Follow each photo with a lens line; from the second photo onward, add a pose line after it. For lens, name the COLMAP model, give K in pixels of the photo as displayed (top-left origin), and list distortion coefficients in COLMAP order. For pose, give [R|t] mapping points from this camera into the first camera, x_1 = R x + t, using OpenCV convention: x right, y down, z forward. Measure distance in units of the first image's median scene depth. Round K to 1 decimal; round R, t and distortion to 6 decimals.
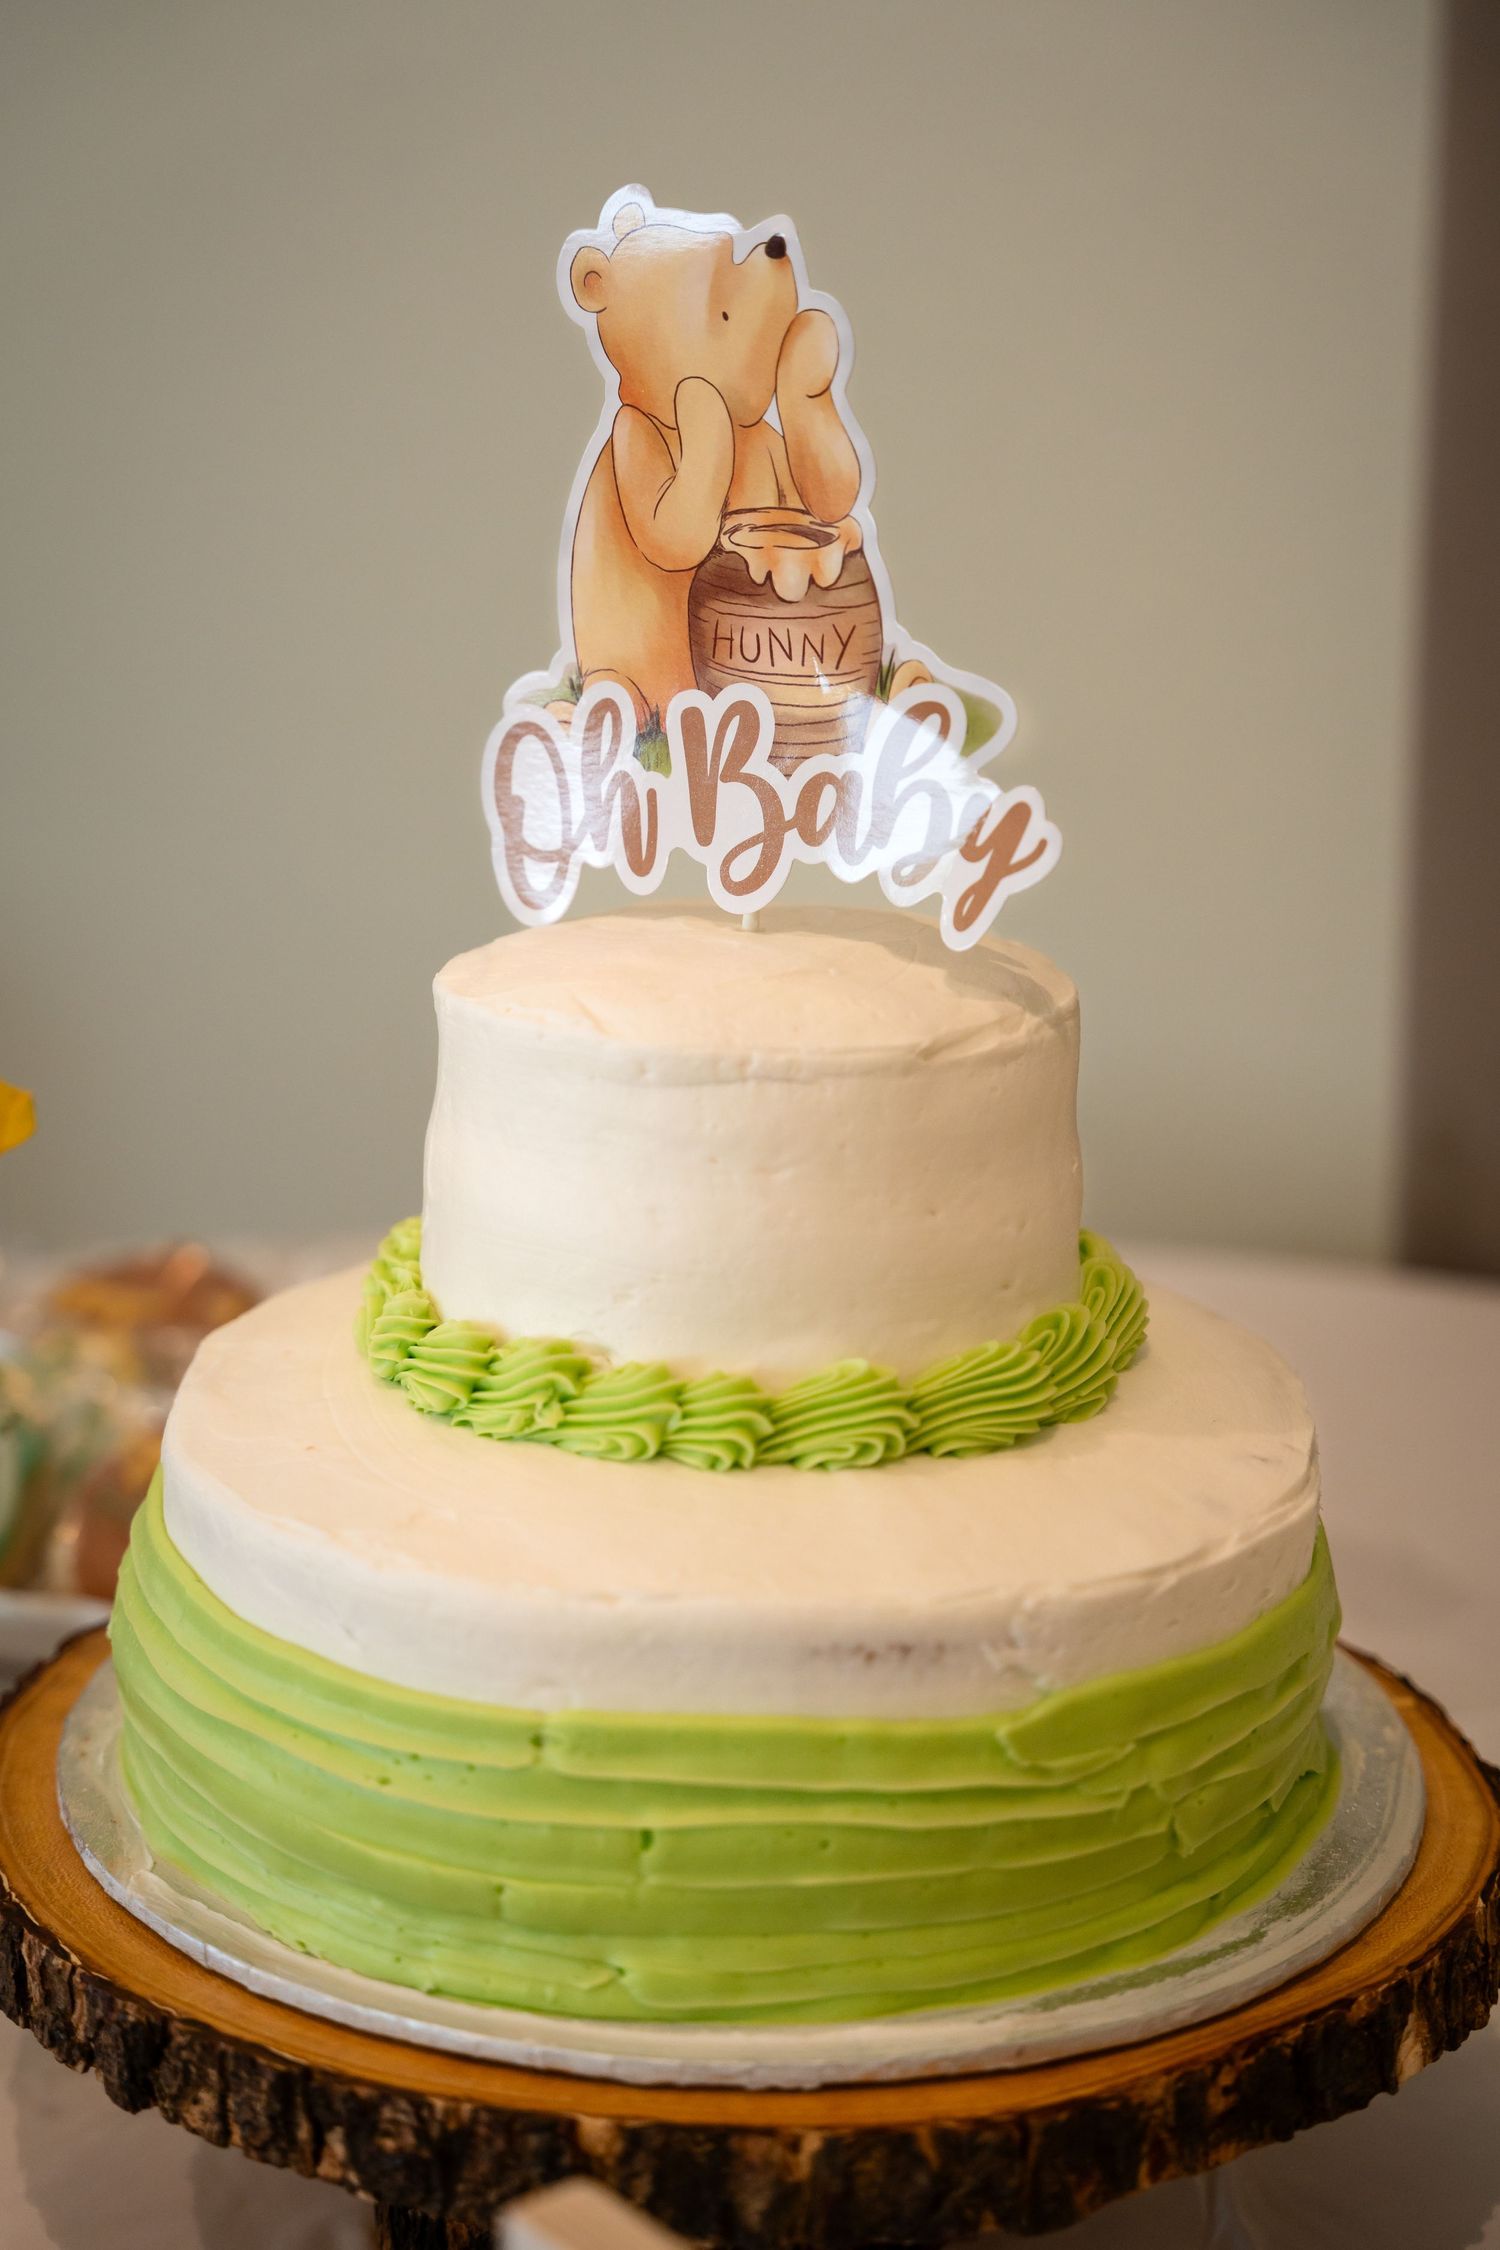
lens RADIAL K [[3784.0, 0, 749.3], [0, 3784.0, 1122.3], [0, 0, 1]] dist [-0.048825, 0.000000]
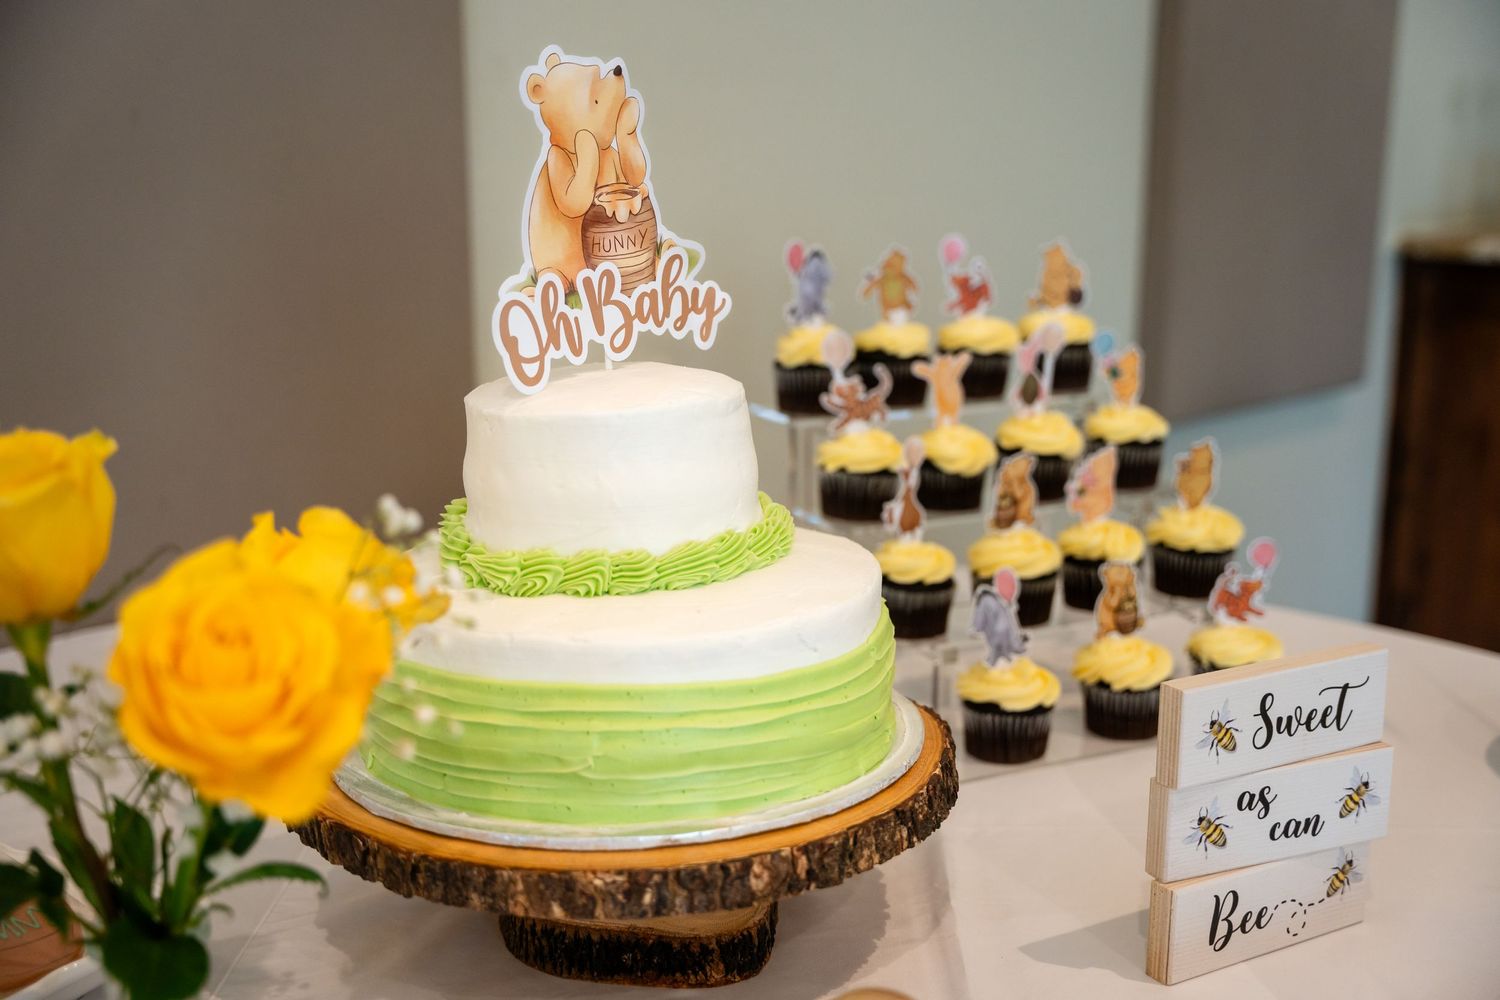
lens RADIAL K [[1756.2, 0, 747.2], [0, 1756.2, 506.6], [0, 0, 1]] dist [-0.027422, 0.000000]
pose [[0.179611, -0.229258, 0.956651, -1.054970], [0.268144, 0.947051, 0.176614, -0.142003], [-0.946488, 0.224798, 0.231575, 0.711070]]
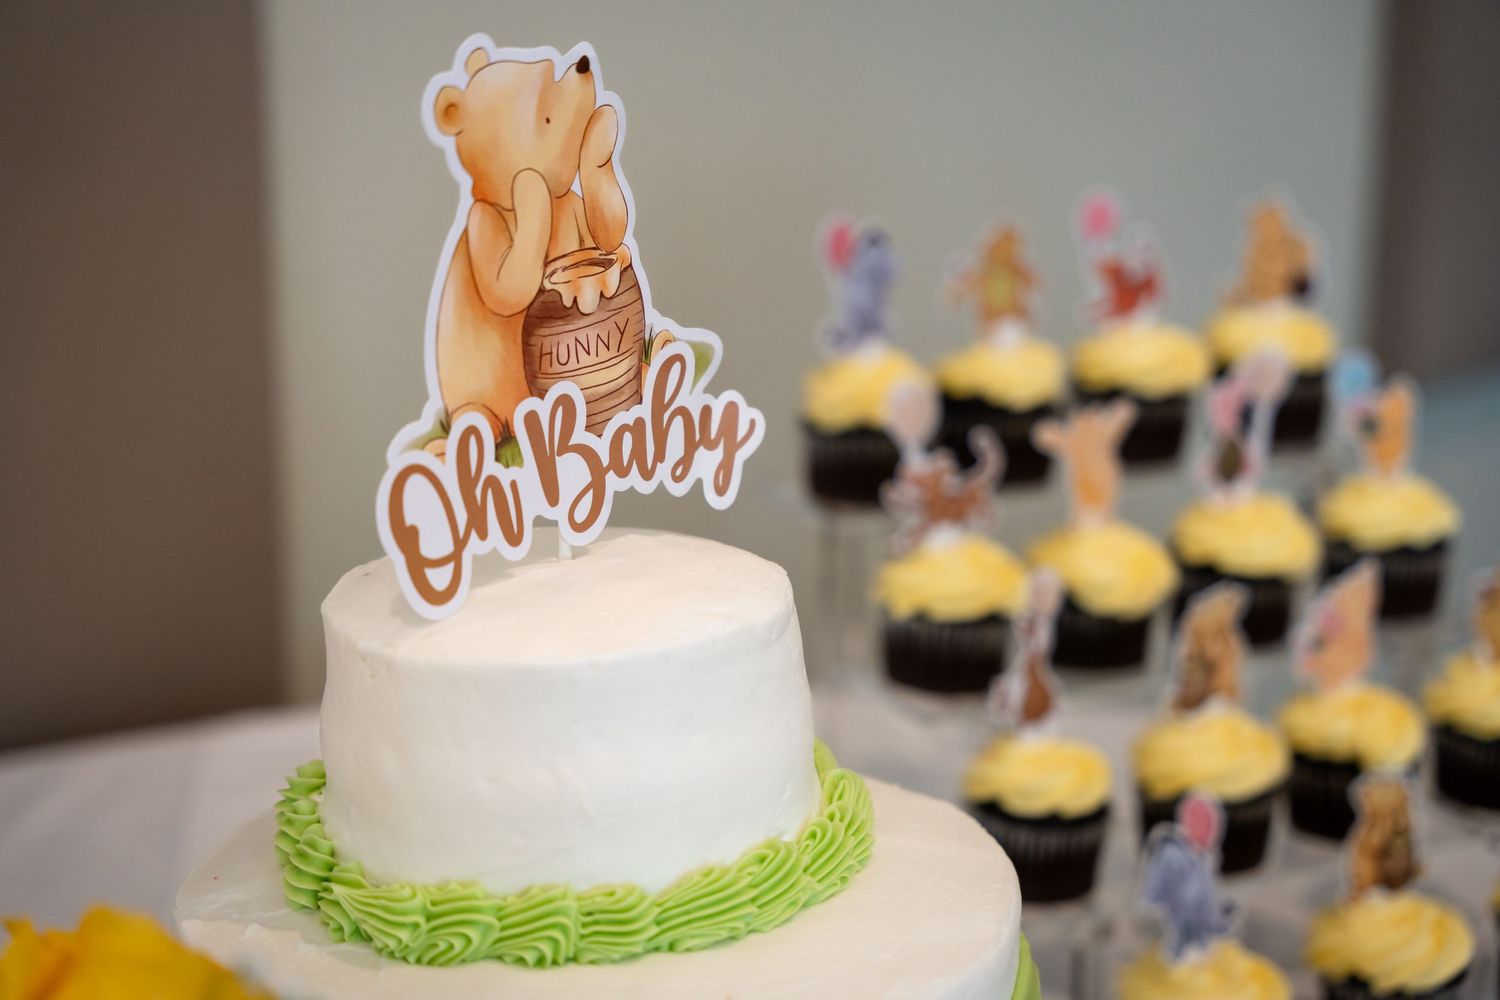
lens RADIAL K [[2972.1, 0, 750.8], [0, 2972.1, 498.5], [0, 0, 1]] dist [0.042842, 0.000000]
pose [[0.152592, -0.265306, 0.952013, -1.035990], [0.263013, 0.939456, 0.219650, -0.297505], [-0.952649, 0.216875, 0.213132, 0.721961]]
